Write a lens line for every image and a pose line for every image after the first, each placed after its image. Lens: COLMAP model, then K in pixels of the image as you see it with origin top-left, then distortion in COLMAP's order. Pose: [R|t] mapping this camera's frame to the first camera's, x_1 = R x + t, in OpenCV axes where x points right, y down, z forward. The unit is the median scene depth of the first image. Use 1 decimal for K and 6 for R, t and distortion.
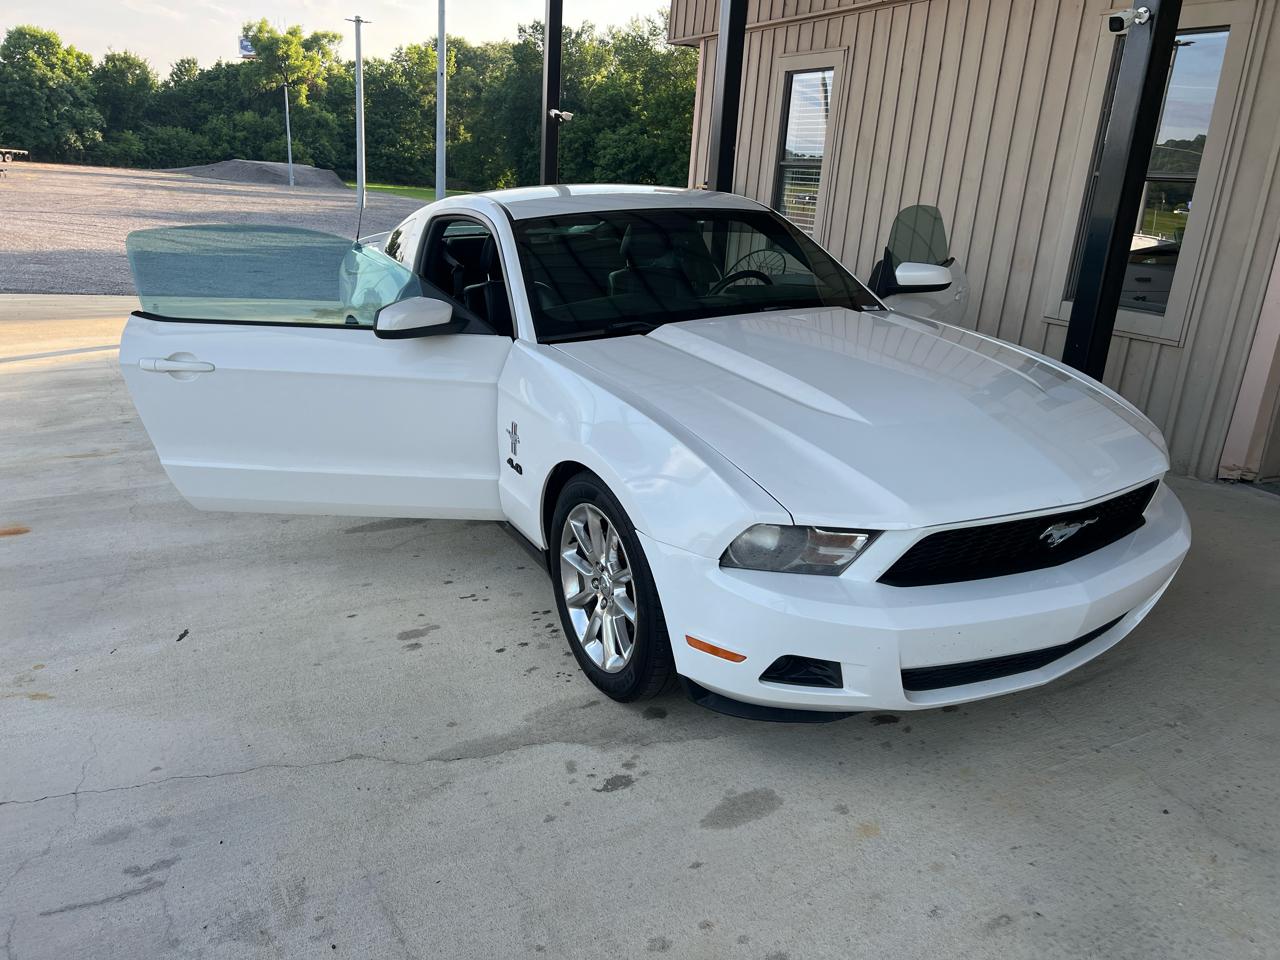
lens RADIAL K [[969.9, 0, 632.4], [0, 969.9, 474.1], [0, 0, 1]] dist [0.058218, -0.074807]
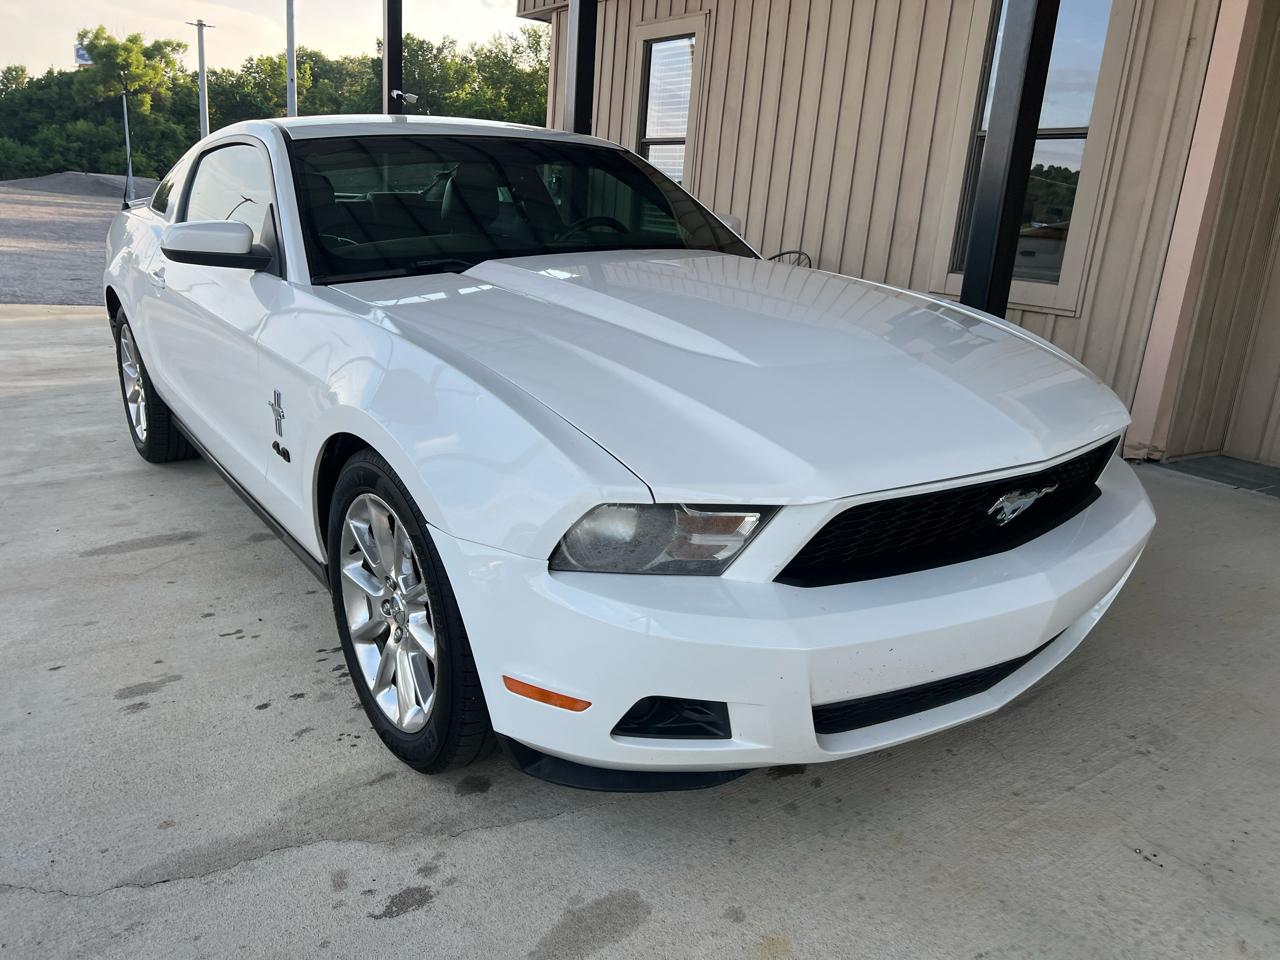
lens RADIAL K [[972.9, 0, 645.6], [0, 972.9, 476.0], [0, 0, 1]] dist [0.046721, -0.060302]
pose [[0.990108, -0.028853, 0.137307, 0.052868], [0.031470, 0.999361, -0.016929, 0.034366], [-0.136731, 0.021083, 0.990384, 0.255435]]
